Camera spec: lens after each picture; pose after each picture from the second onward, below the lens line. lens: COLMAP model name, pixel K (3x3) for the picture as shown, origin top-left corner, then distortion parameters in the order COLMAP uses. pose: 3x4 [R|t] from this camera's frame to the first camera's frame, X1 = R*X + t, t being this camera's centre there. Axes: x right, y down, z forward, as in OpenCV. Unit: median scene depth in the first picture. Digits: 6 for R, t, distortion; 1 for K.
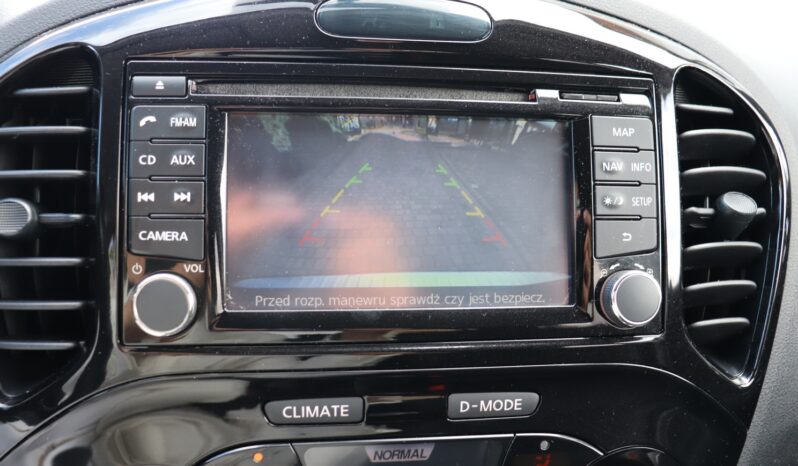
lens RADIAL K [[746.6, 0, 389.3], [0, 746.6, 230.7], [0, 0, 1]] dist [-0.163210, 0.169315]
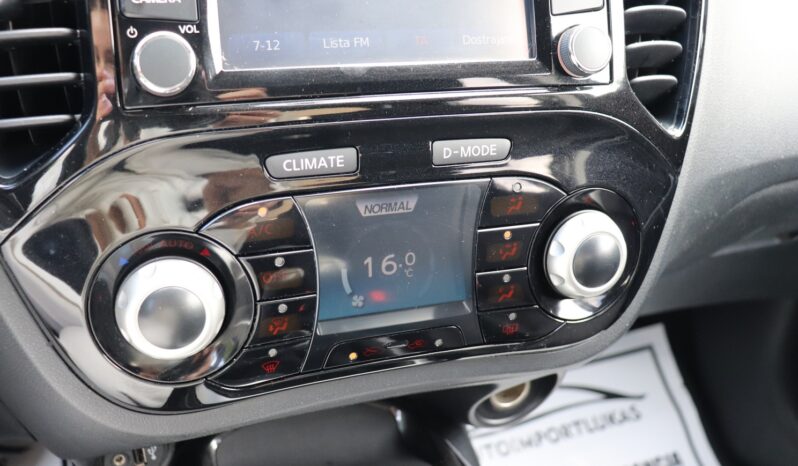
lens RADIAL K [[746.6, 0, 389.3], [0, 746.6, 230.7], [0, 0, 1]] dist [-0.163210, 0.169315]
pose [[0.983116, -0.086877, 0.161043, -0.168270], [0.063730, 0.987566, 0.143705, 0.187598], [-0.171525, -0.131015, 0.976429, -0.073072]]
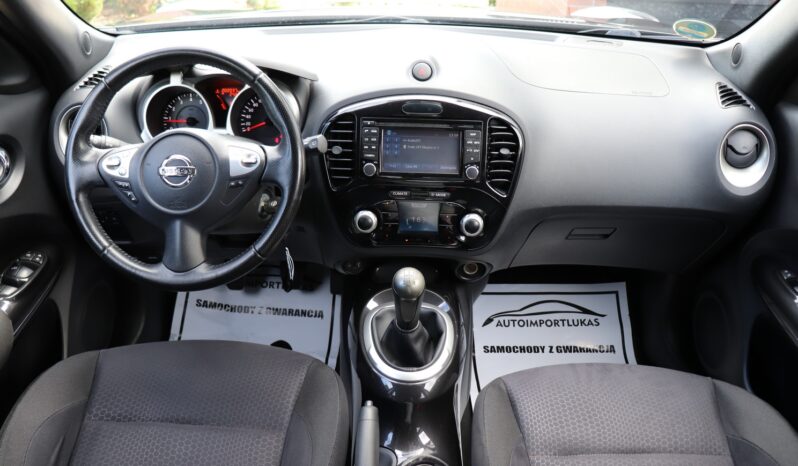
lens RADIAL K [[677.3, 0, 399.0], [0, 677.3, 233.0], [0, 0, 1]] dist [-0.185702, 0.160490]
pose [[0.987183, 0.057428, -0.148903, 0.531385], [-0.028267, 0.981179, 0.191020, -0.321178], [0.157070, -0.184362, 0.970227, -3.123198]]
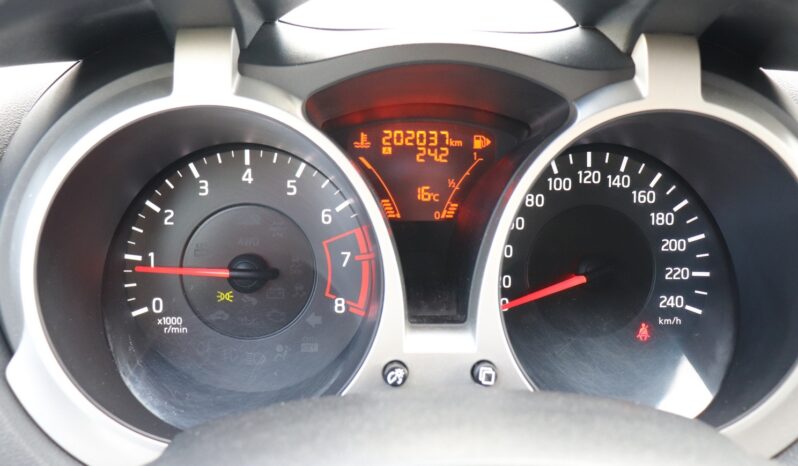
lens RADIAL K [[746.6, 0, 389.3], [0, 746.6, 230.7], [0, 0, 1]] dist [-0.163210, 0.169315]
pose [[0.992994, 0.025024, -0.115482, -1.285125], [-0.015992, 0.996787, 0.078481, -0.321520], [0.117075, -0.076084, 0.990204, 0.163245]]
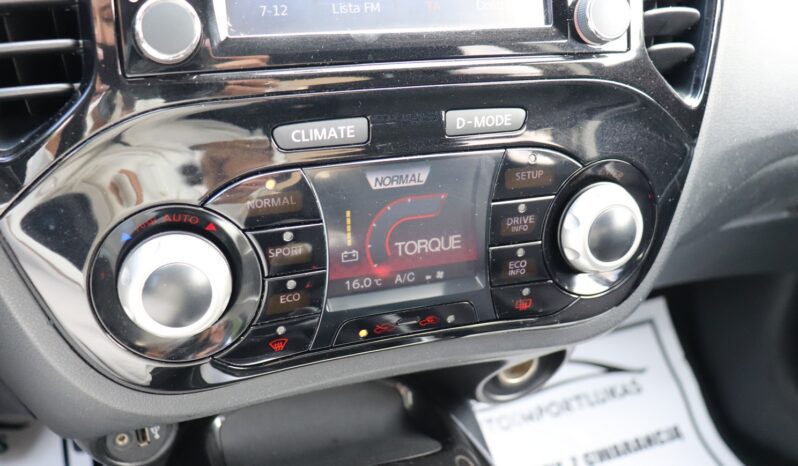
lens RADIAL K [[746.6, 0, 389.3], [0, 746.6, 230.7], [0, 0, 1]] dist [-0.163210, 0.169315]
pose [[0.981693, -0.095598, 0.164739, -0.186264], [0.065589, 0.981692, 0.178826, 0.192187], [-0.178819, -0.164747, 0.969991, -0.033535]]
